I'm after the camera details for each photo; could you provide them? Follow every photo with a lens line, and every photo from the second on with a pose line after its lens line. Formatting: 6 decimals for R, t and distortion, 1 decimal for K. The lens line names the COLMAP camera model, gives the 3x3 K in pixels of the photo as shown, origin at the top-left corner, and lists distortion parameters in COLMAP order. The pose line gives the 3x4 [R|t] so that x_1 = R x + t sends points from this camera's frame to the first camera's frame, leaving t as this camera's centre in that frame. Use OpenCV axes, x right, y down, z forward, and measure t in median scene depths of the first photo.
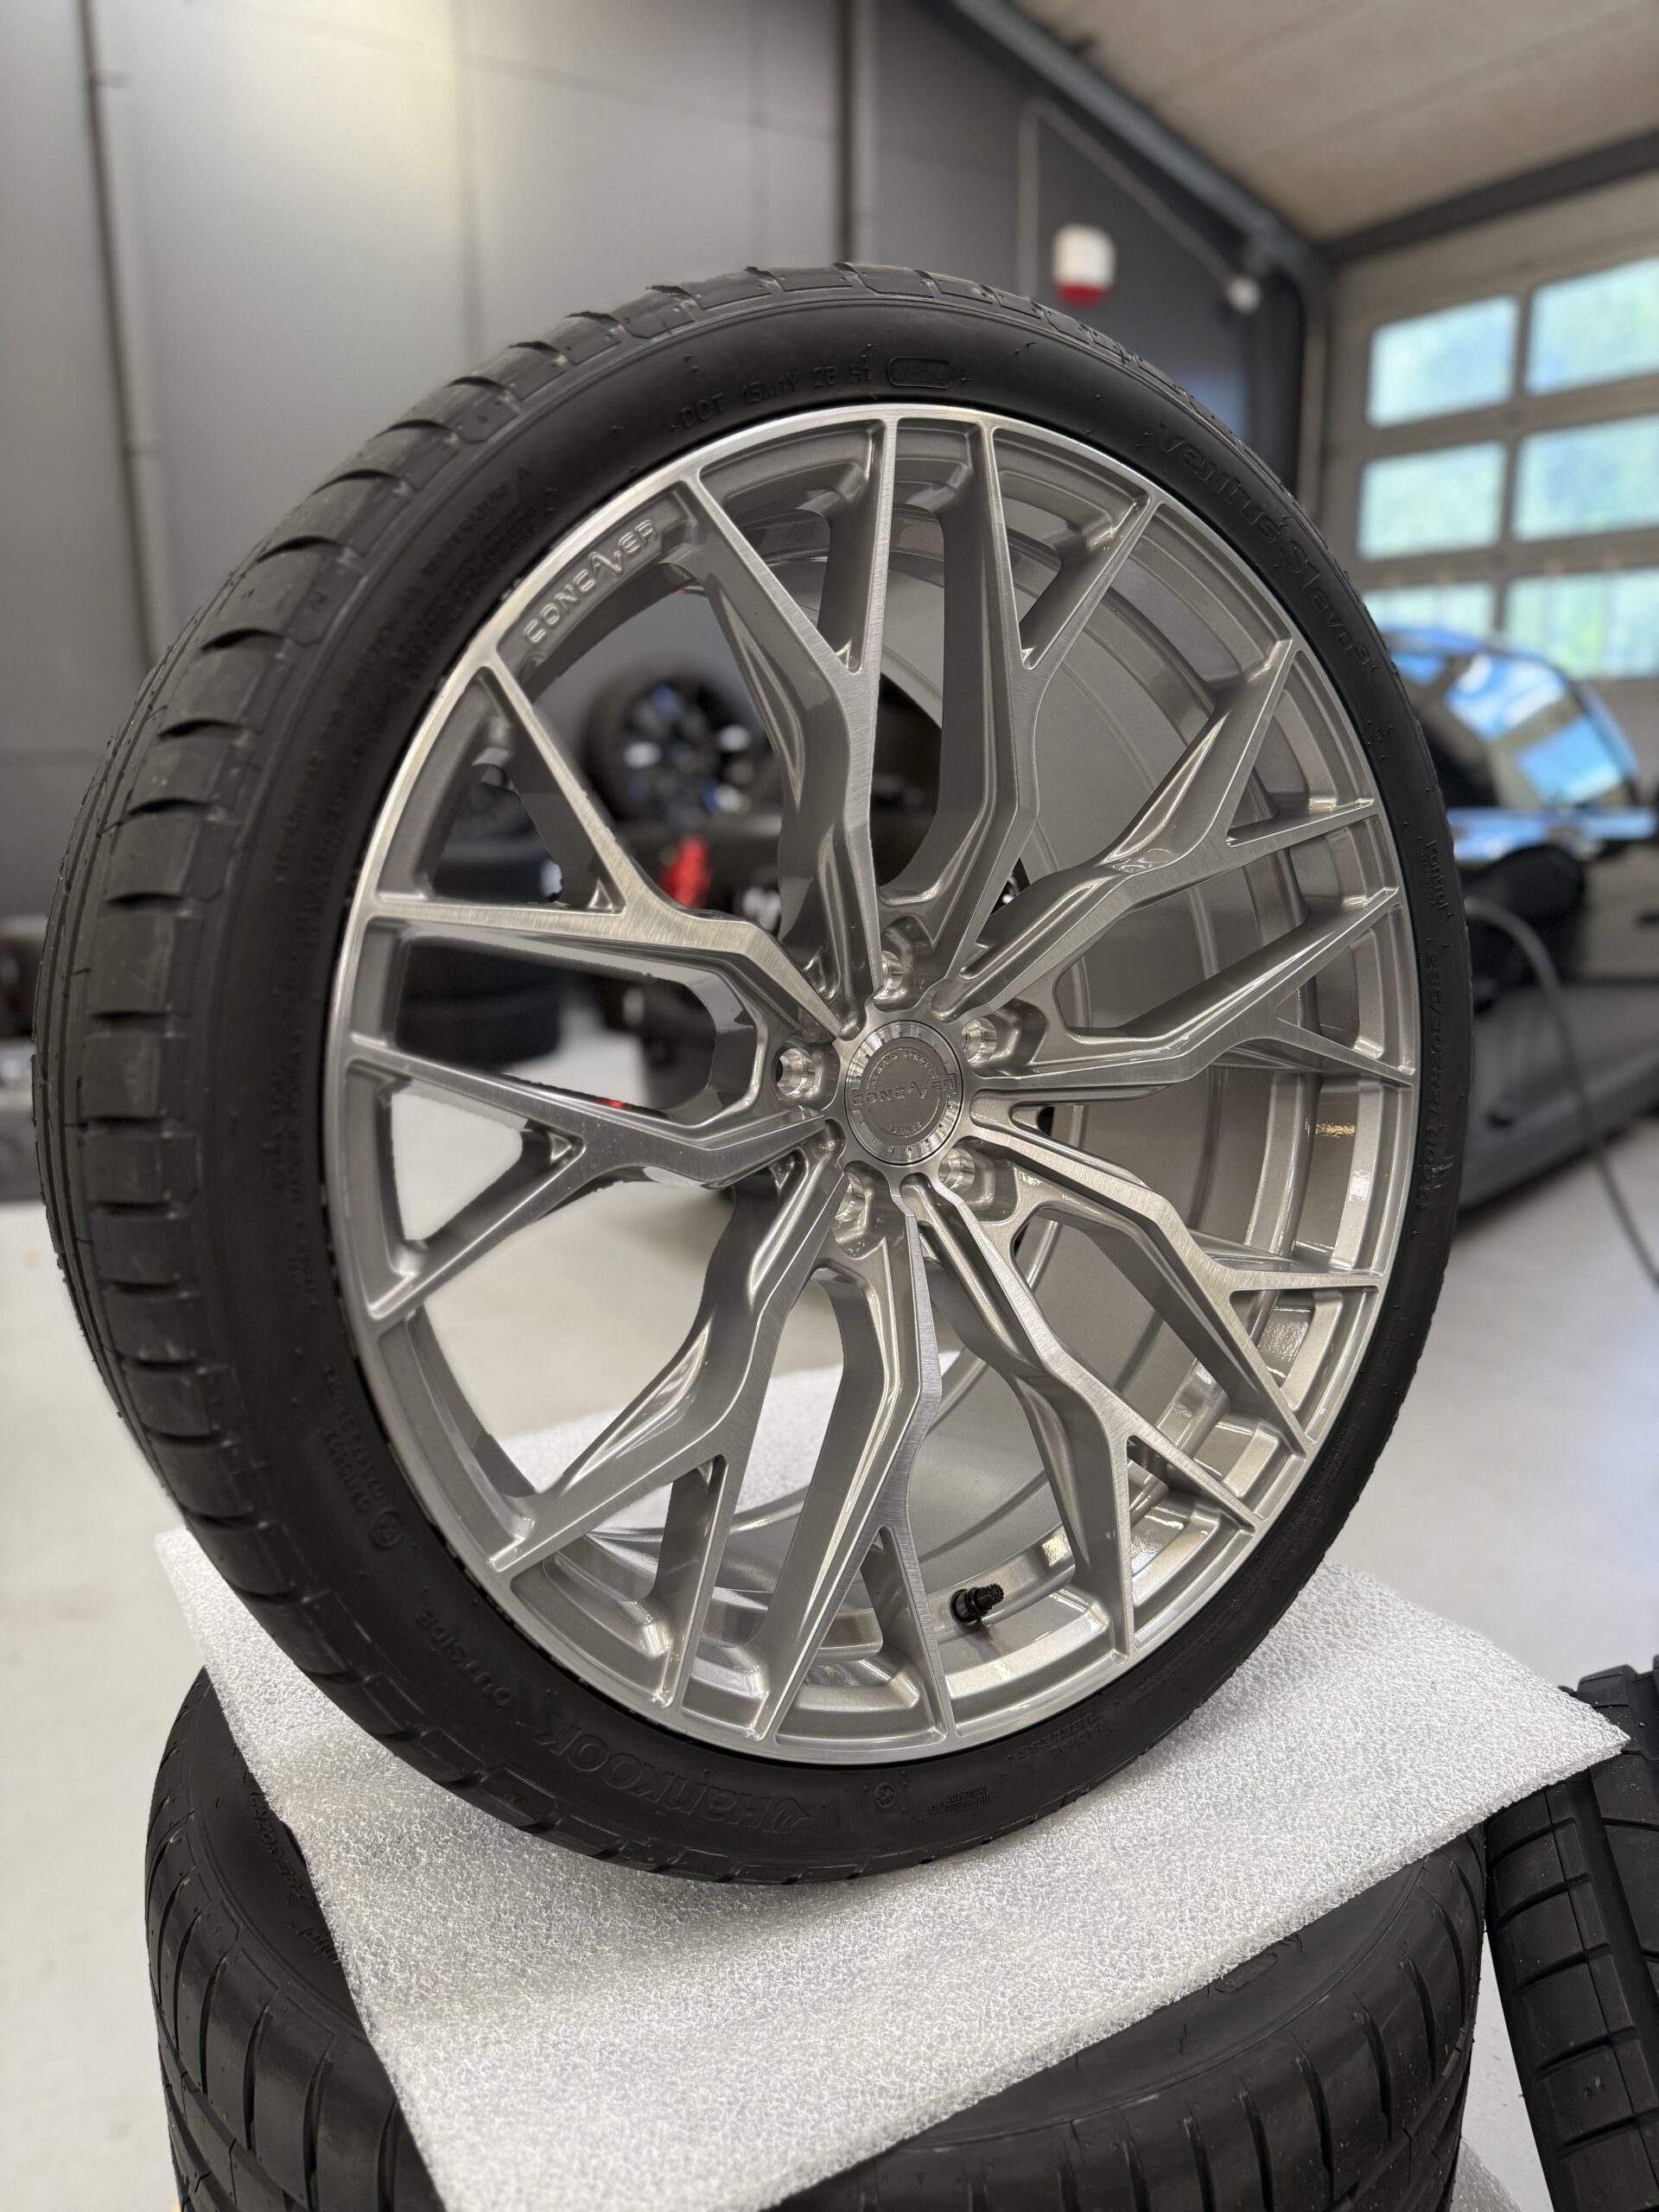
lens RADIAL K [[1572.9, 0, 788.6], [0, 1572.9, 1101.5], [0, 0, 1]] dist [-0.009991, -0.003255]
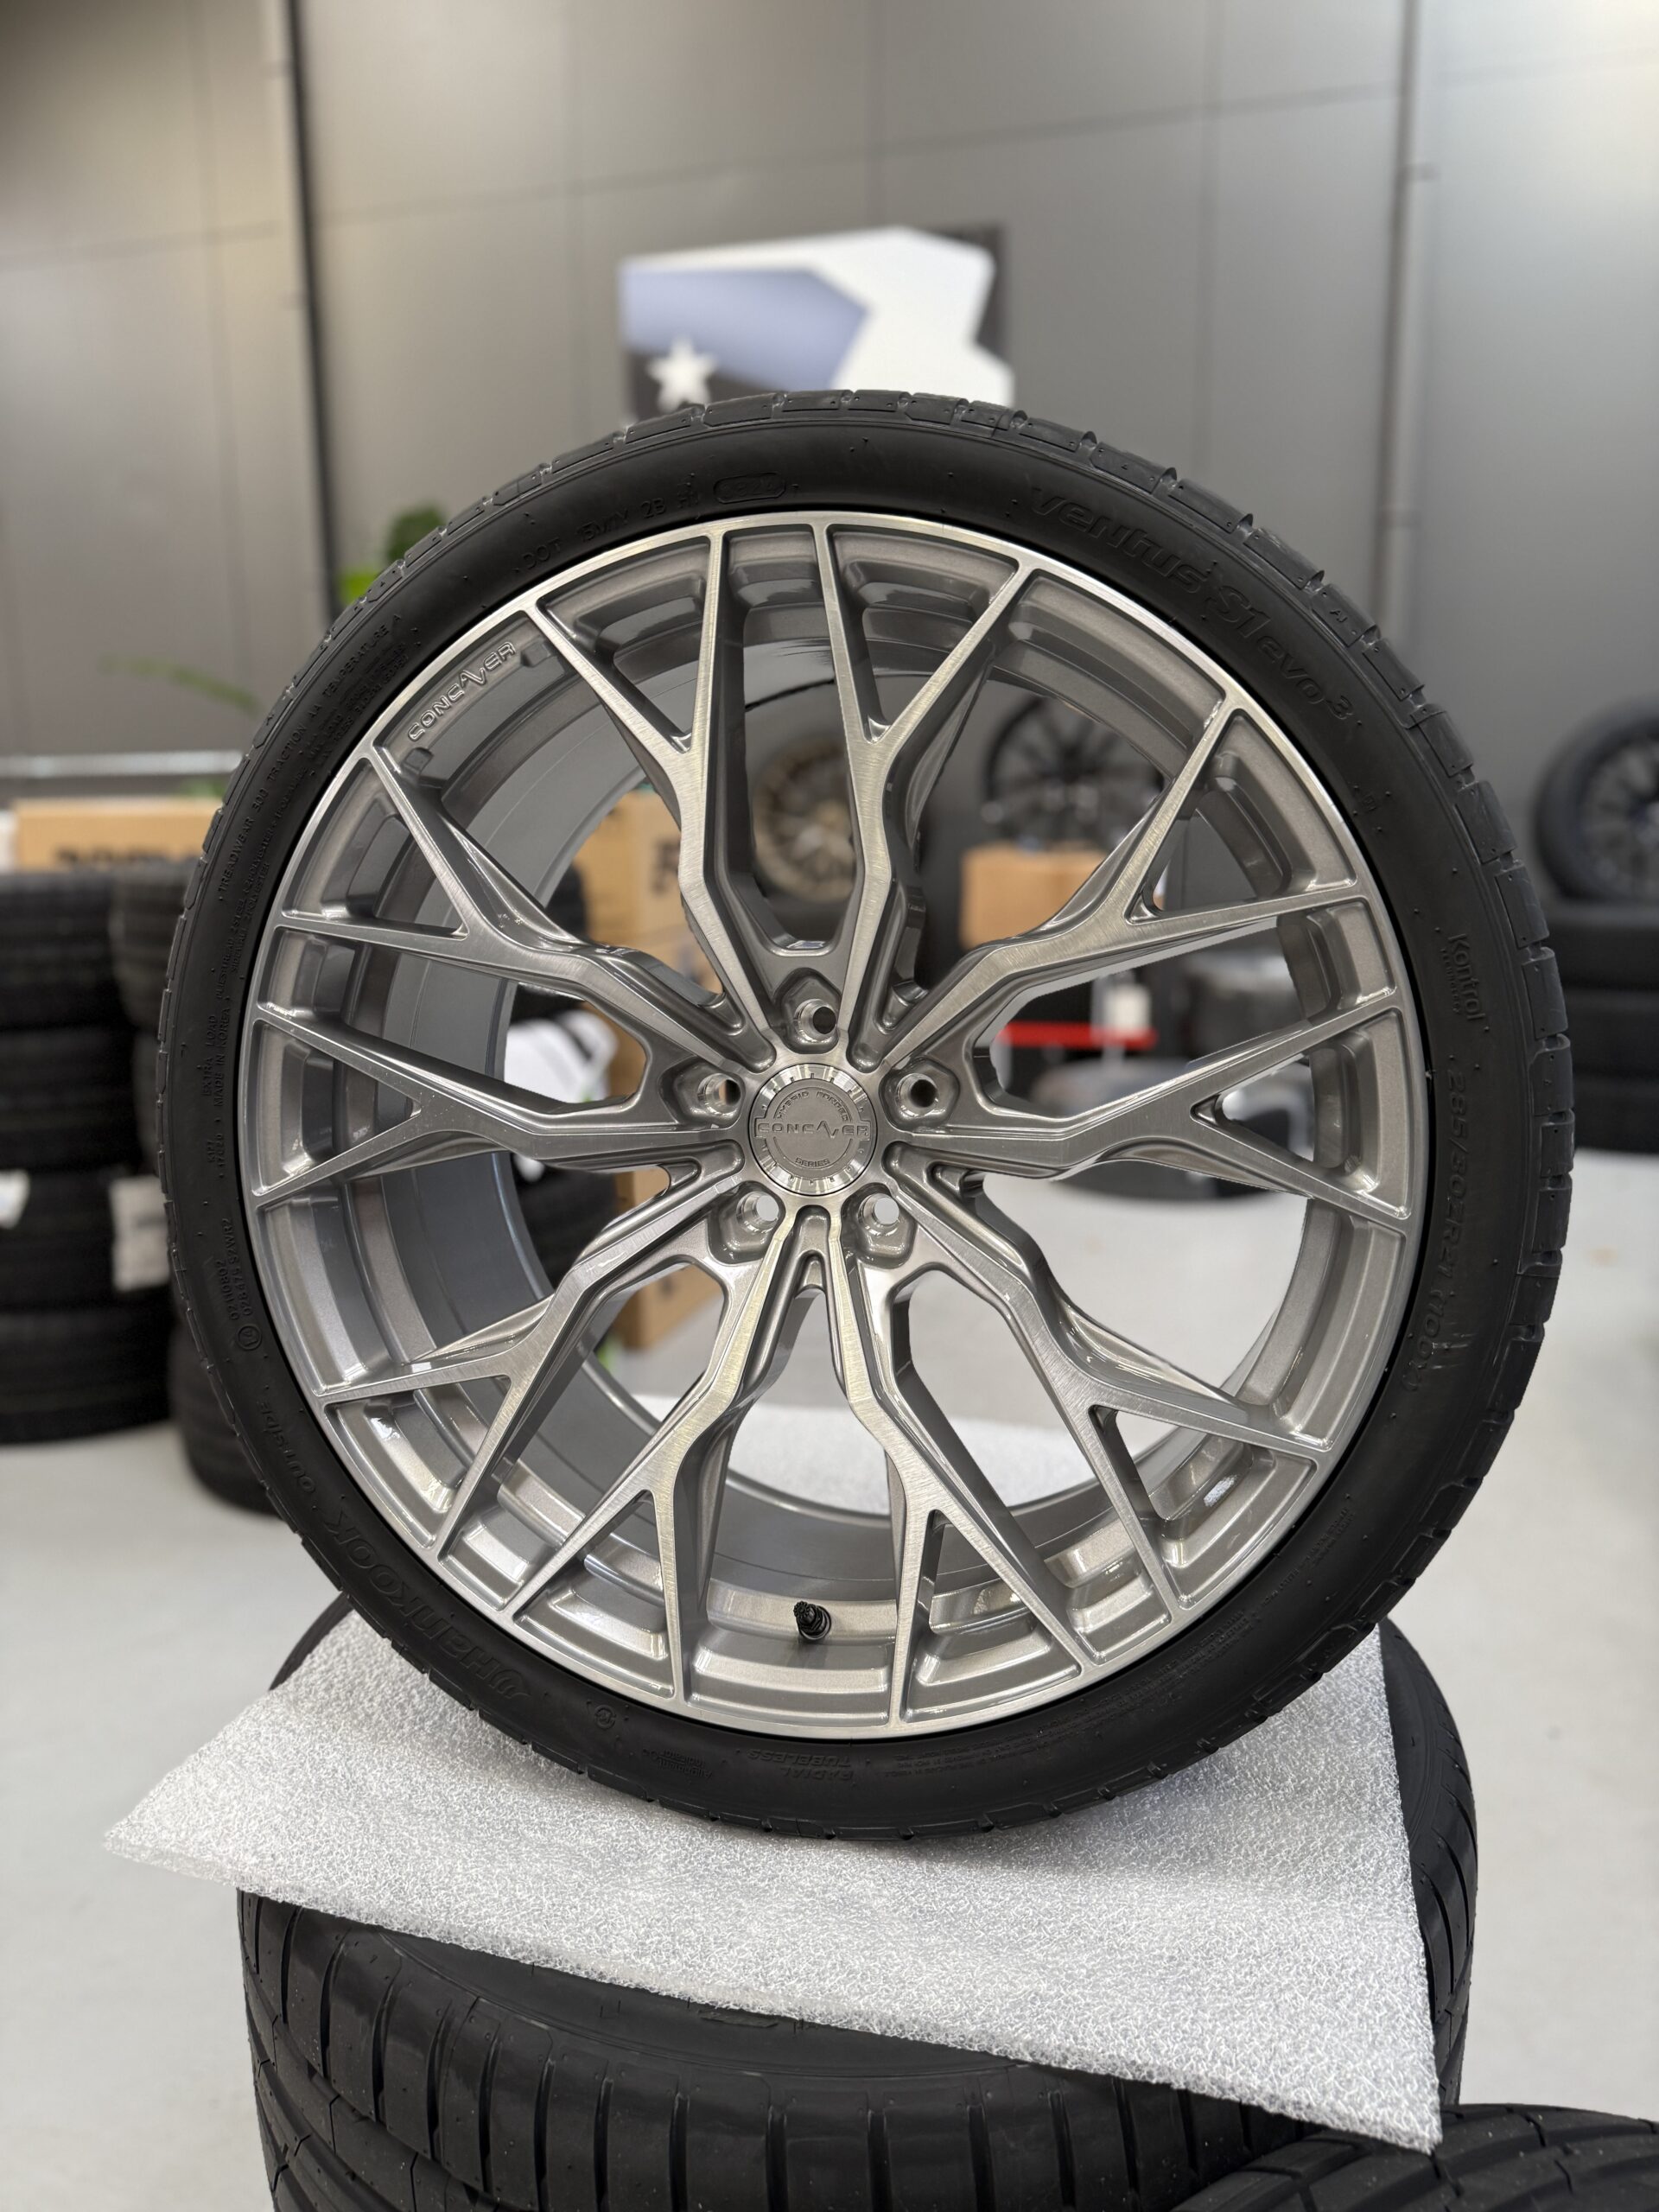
lens RADIAL K [[1541.2, 0, 830.1], [0, 1541.2, 1113.4], [0, 0, 1]] dist [0.120398, -0.196785]
pose [[0.687545, 0.142917, -0.711939, 0.997527], [-0.162018, 0.985917, 0.041450, -0.074020], [0.707837, 0.086849, 0.701017, 0.288620]]
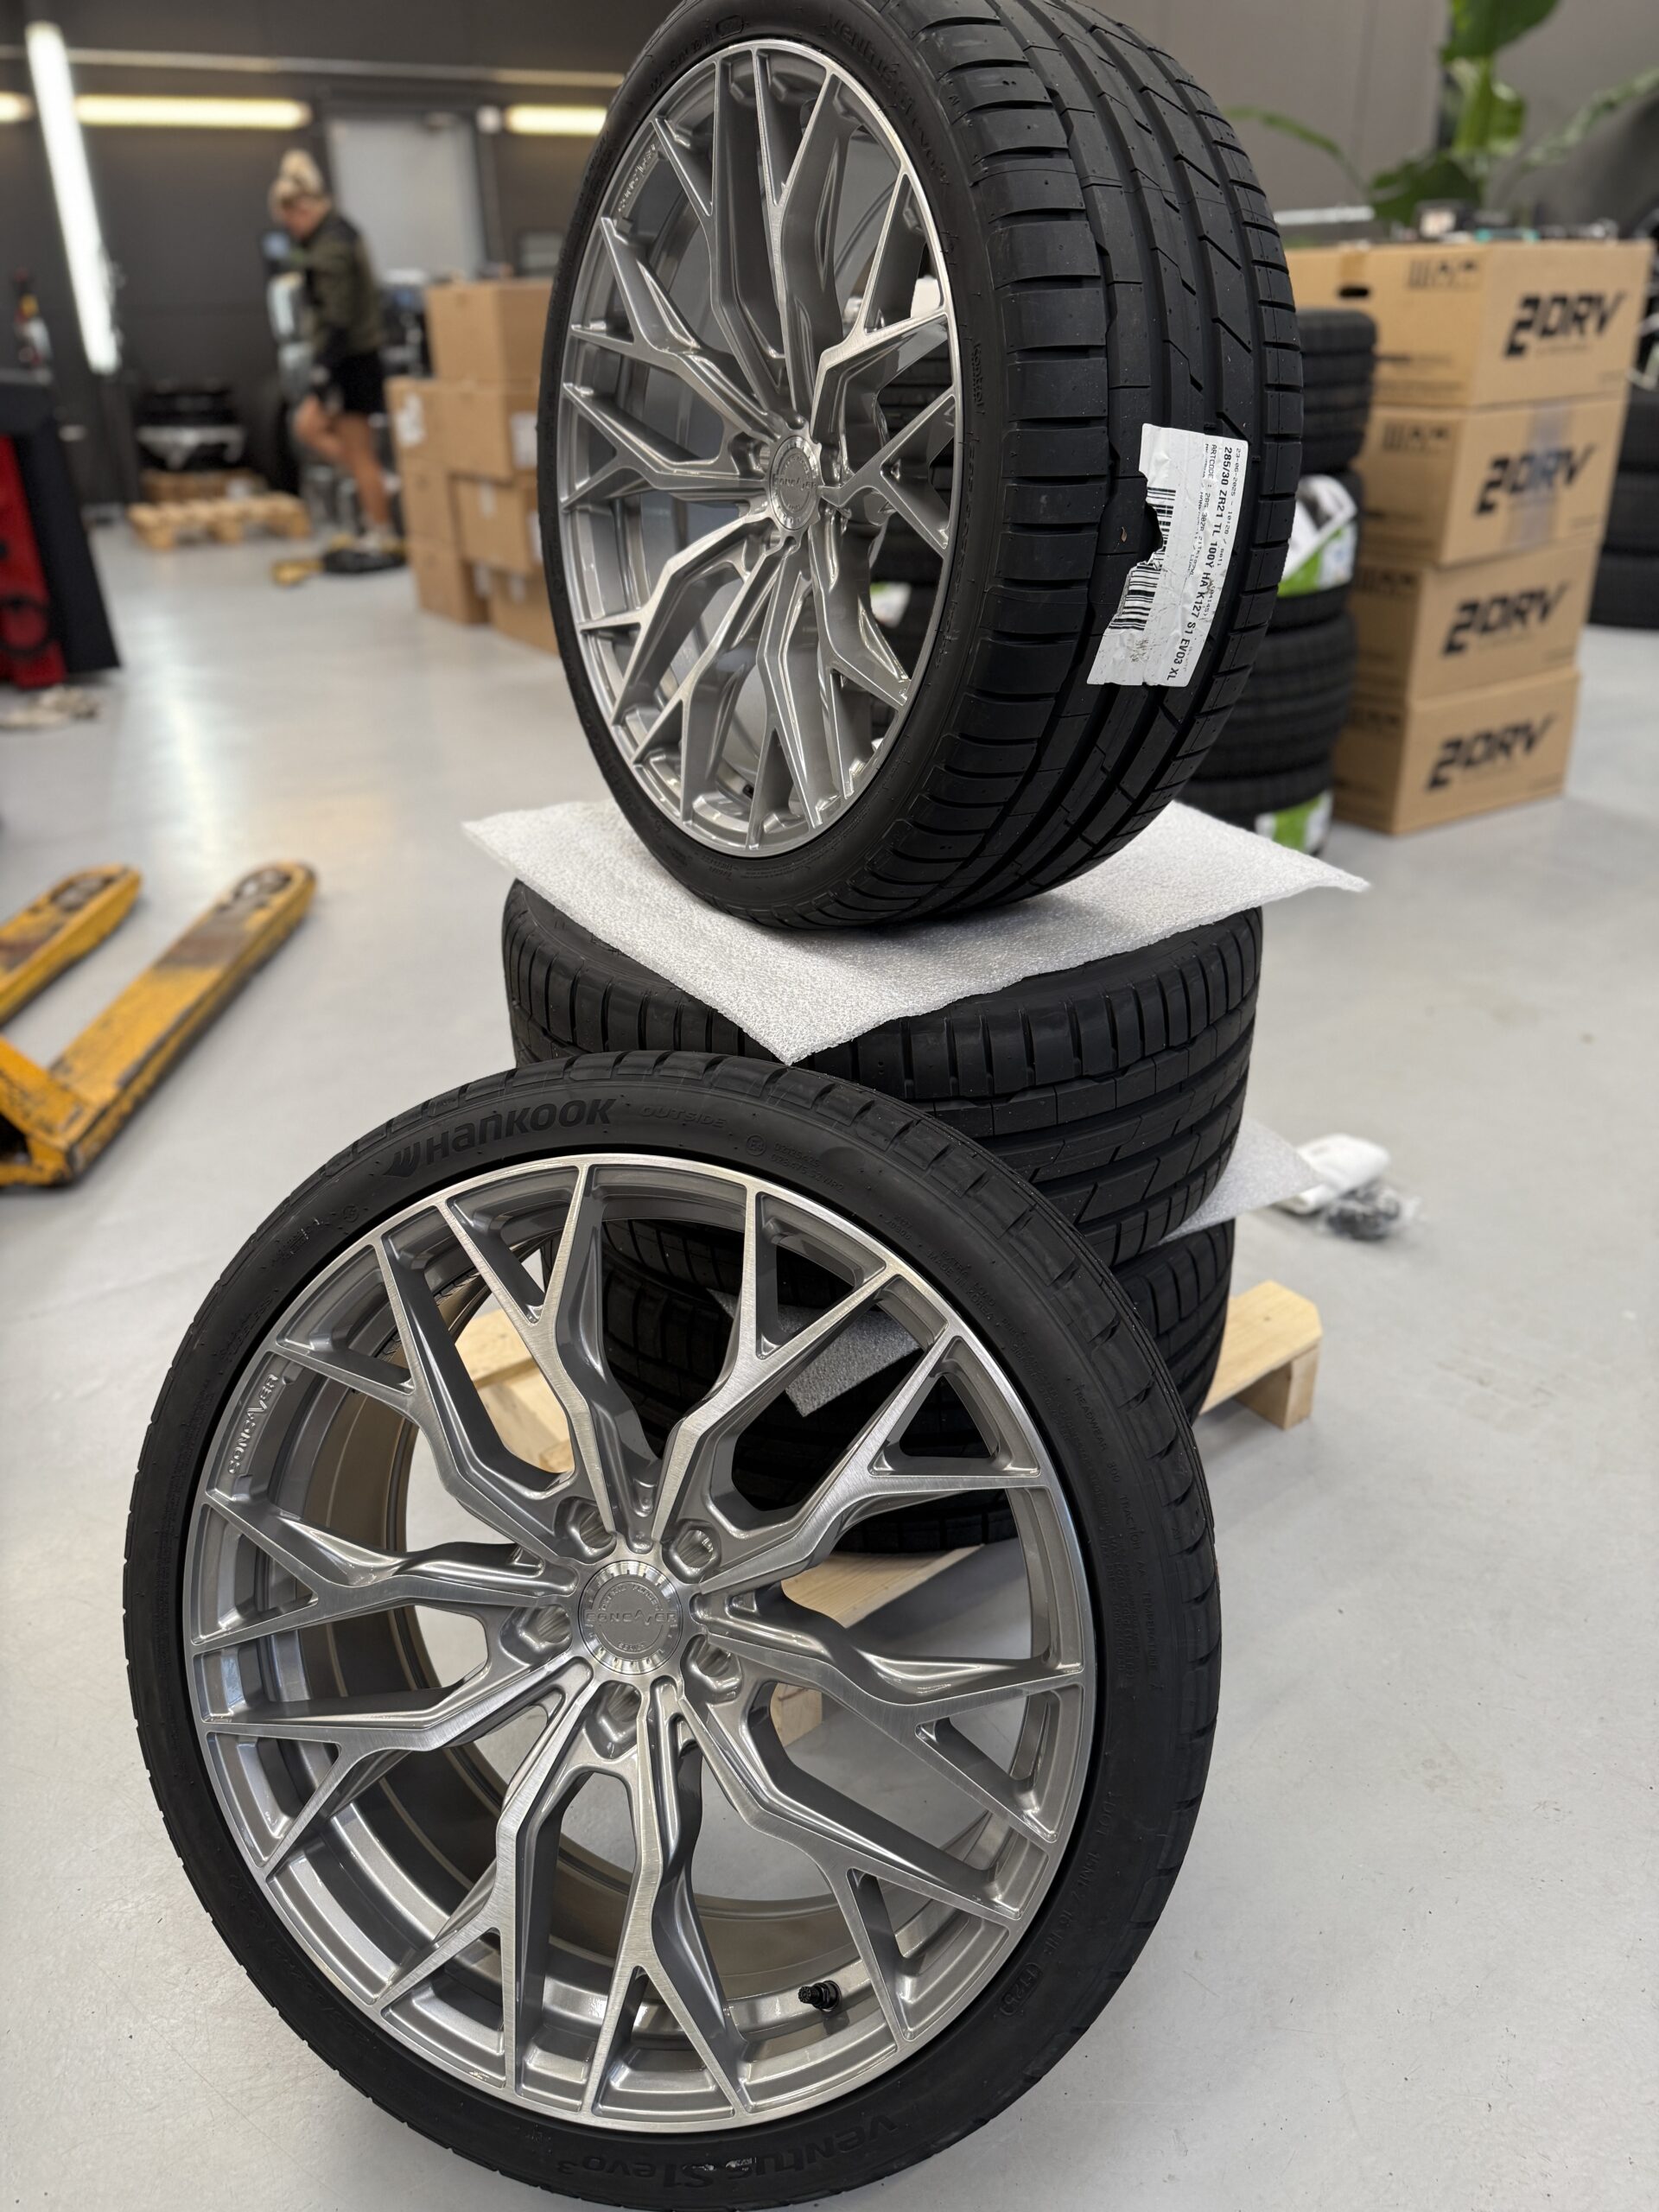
lens RADIAL K [[1624.1, 0, 829.5], [0, 1624.1, 1106.0], [0, 0, 1]] dist [0.054592, -0.086694]
pose [[0.023604, 0.462597, -0.886255, 2.284865], [-0.202291, 0.870373, 0.448919, -0.257040], [0.979041, 0.168685, 0.114124, 1.107532]]
